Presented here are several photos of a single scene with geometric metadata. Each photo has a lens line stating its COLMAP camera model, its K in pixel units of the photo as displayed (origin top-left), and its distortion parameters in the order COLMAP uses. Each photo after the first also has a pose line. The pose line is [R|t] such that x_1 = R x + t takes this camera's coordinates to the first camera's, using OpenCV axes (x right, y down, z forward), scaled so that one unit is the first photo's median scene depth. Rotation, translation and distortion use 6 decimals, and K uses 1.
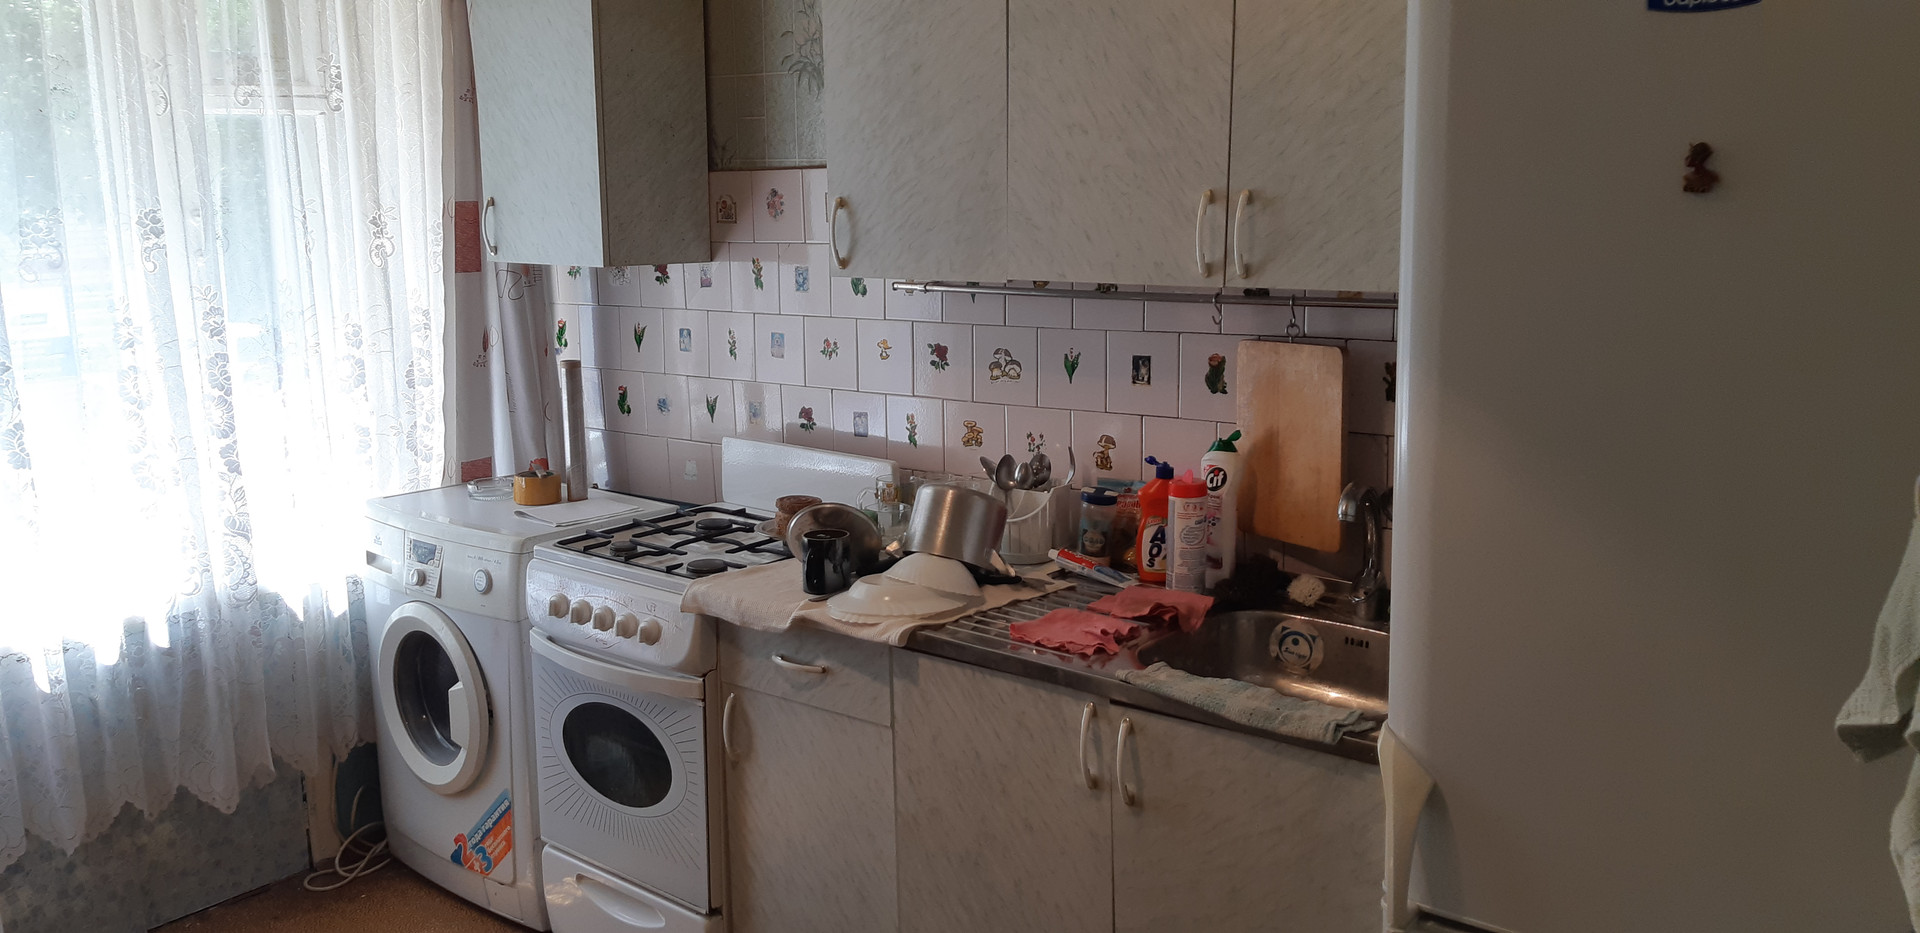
lens RADIAL K [[1488.4, 0, 958.9], [0, 1488.4, 471.1], [0, 0, 1]] dist [0.101914, -0.175106]
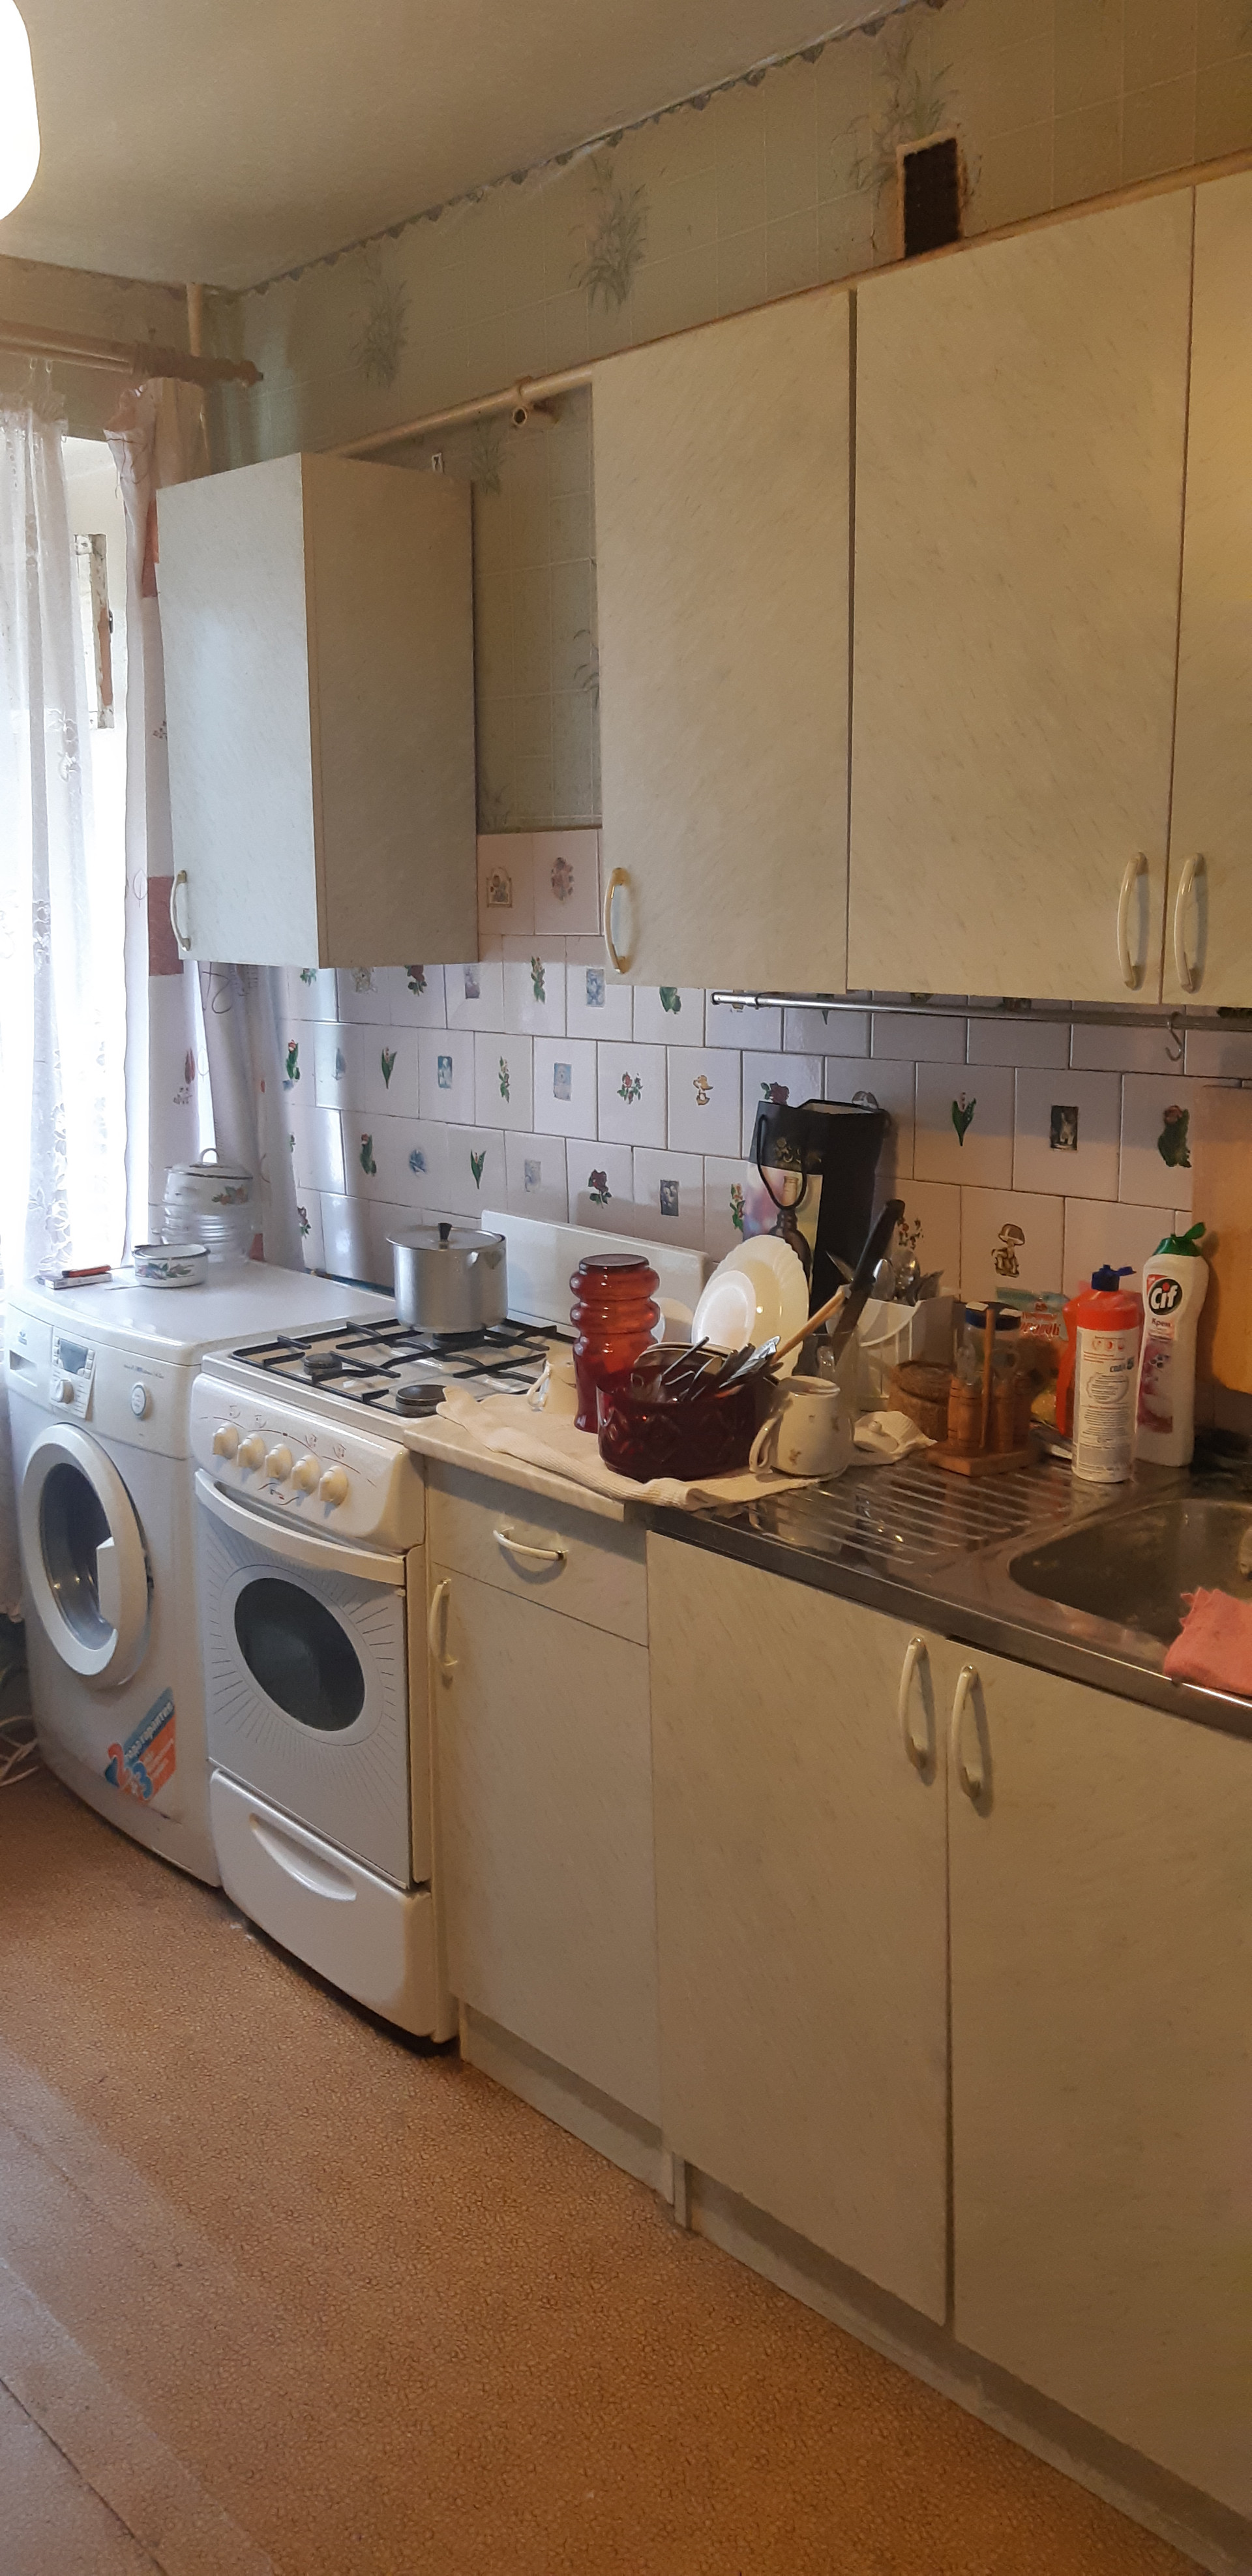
lens RADIAL K [[1996.9, 0, 640.5], [0, 1996.9, 1284.5], [0, 0, 1]] dist [0.101914, -0.175106]
pose [[0.987953, 0.031487, -0.151516, 0.068125], [-0.028676, 0.999374, 0.020702, -0.010229], [0.152073, -0.016108, 0.988238, 0.079901]]
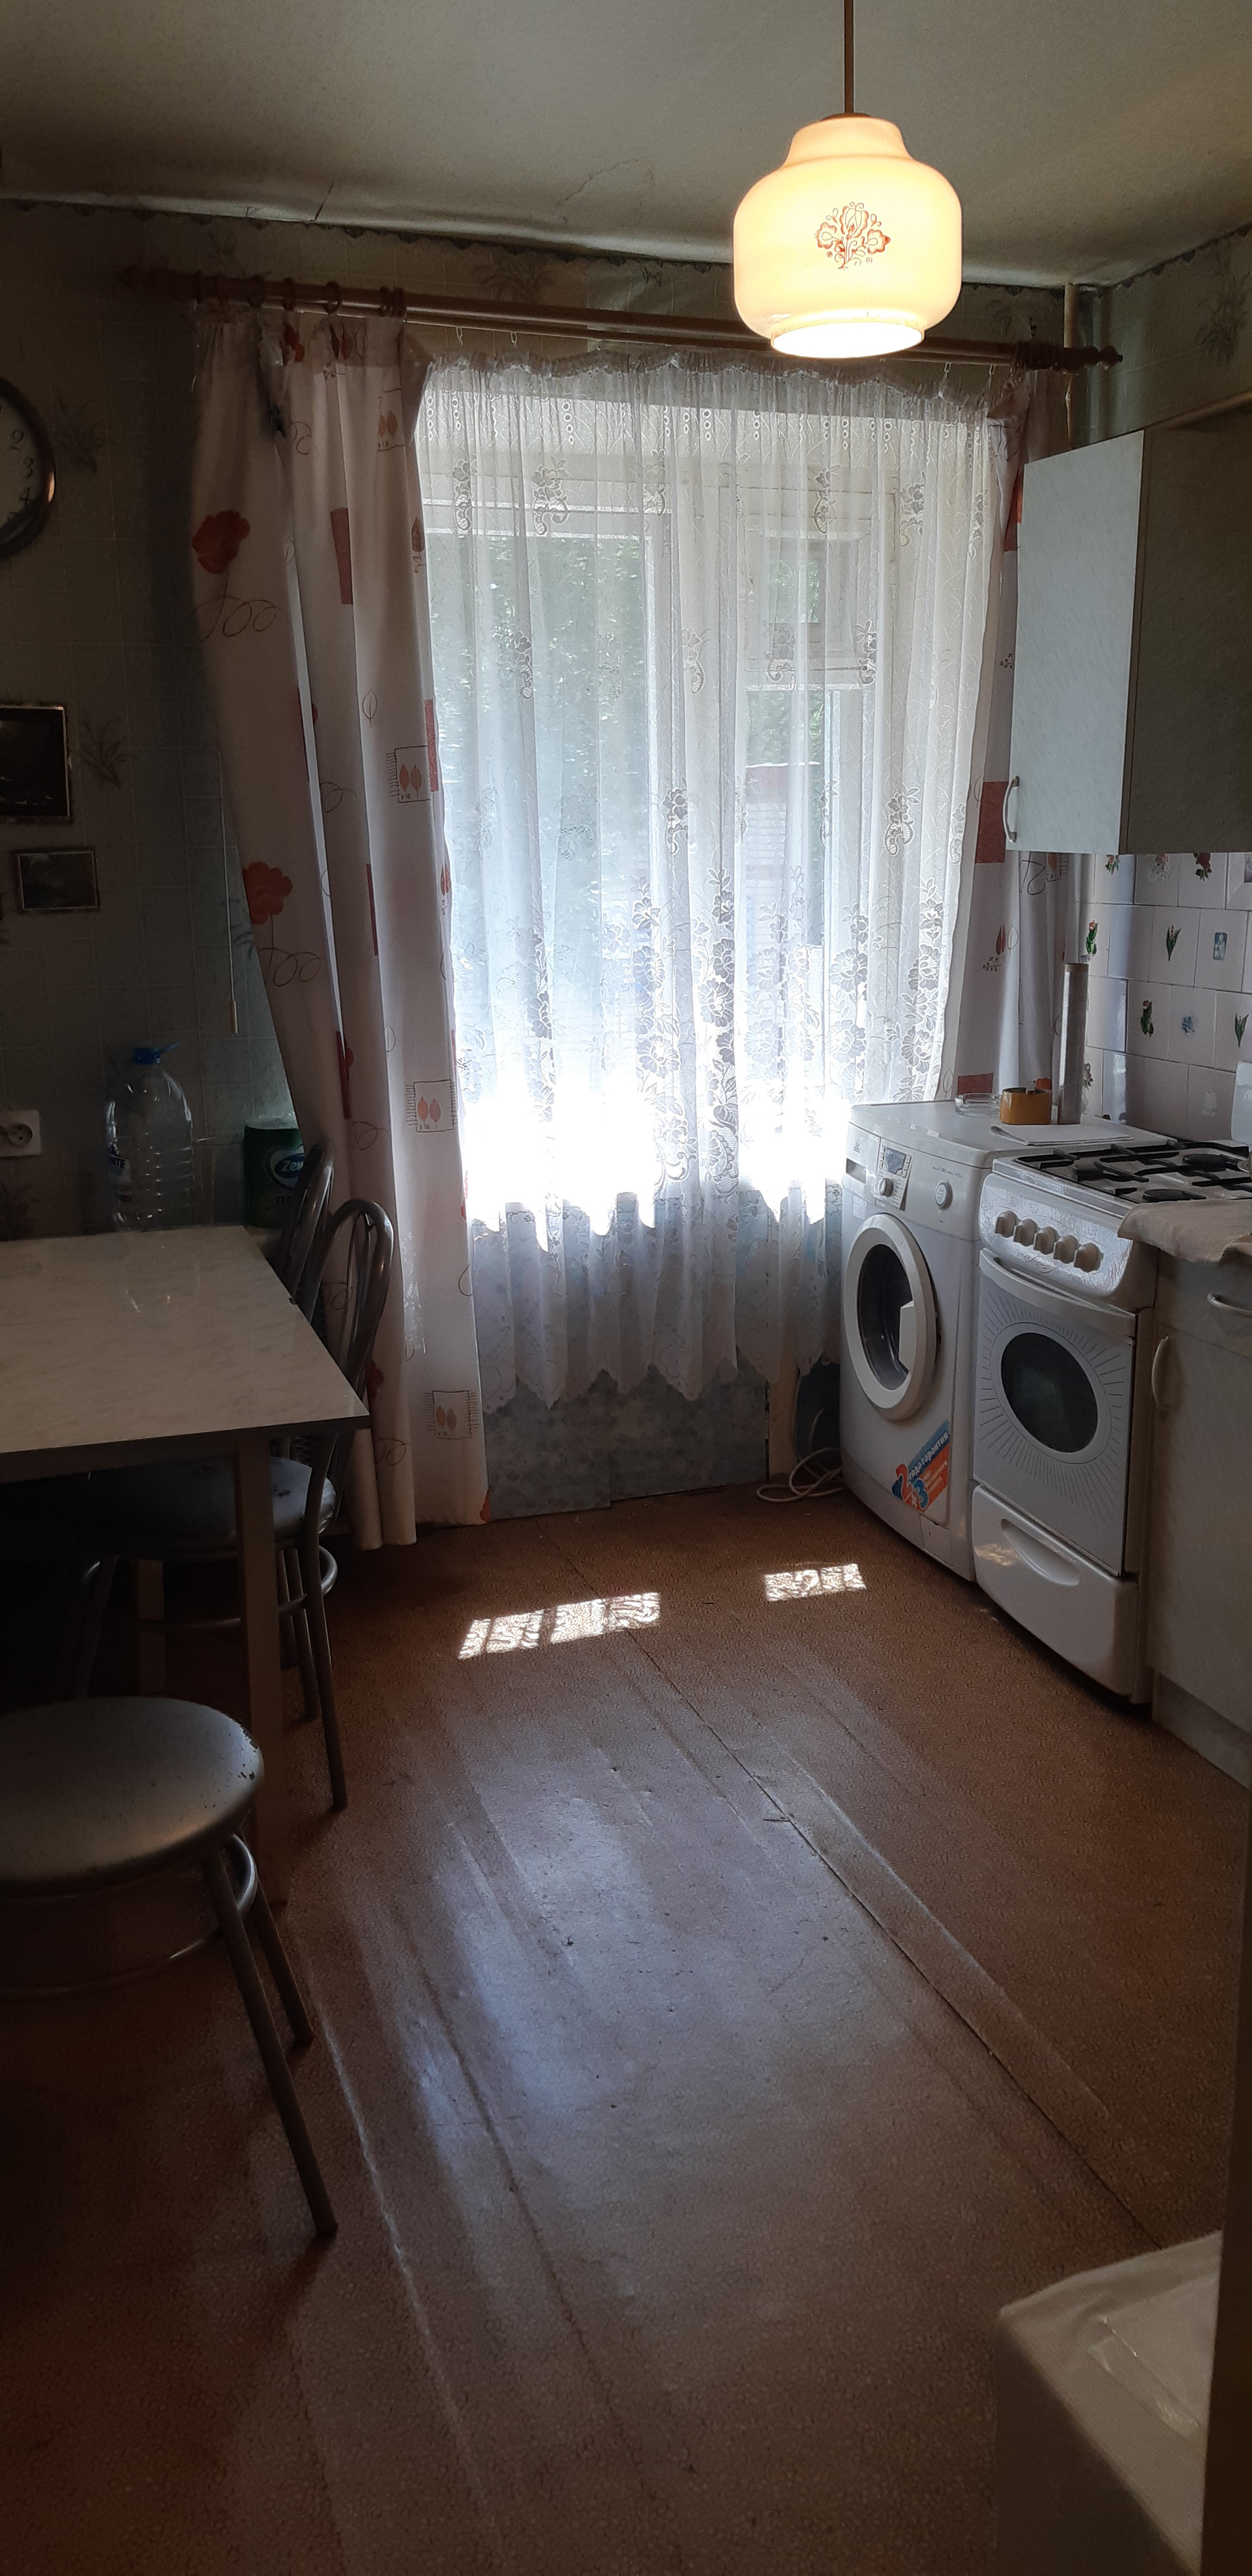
lens RADIAL K [[1996.9, 0, 642.6], [0, 1996.9, 1286.6], [0, 0, 1]] dist [0.101914, -0.175106]
pose [[0.850973, 0.126530, -0.509739, 0.167607], [-0.095444, 0.991642, 0.086815, 0.040560], [0.516464, -0.025226, 0.855937, -0.164250]]
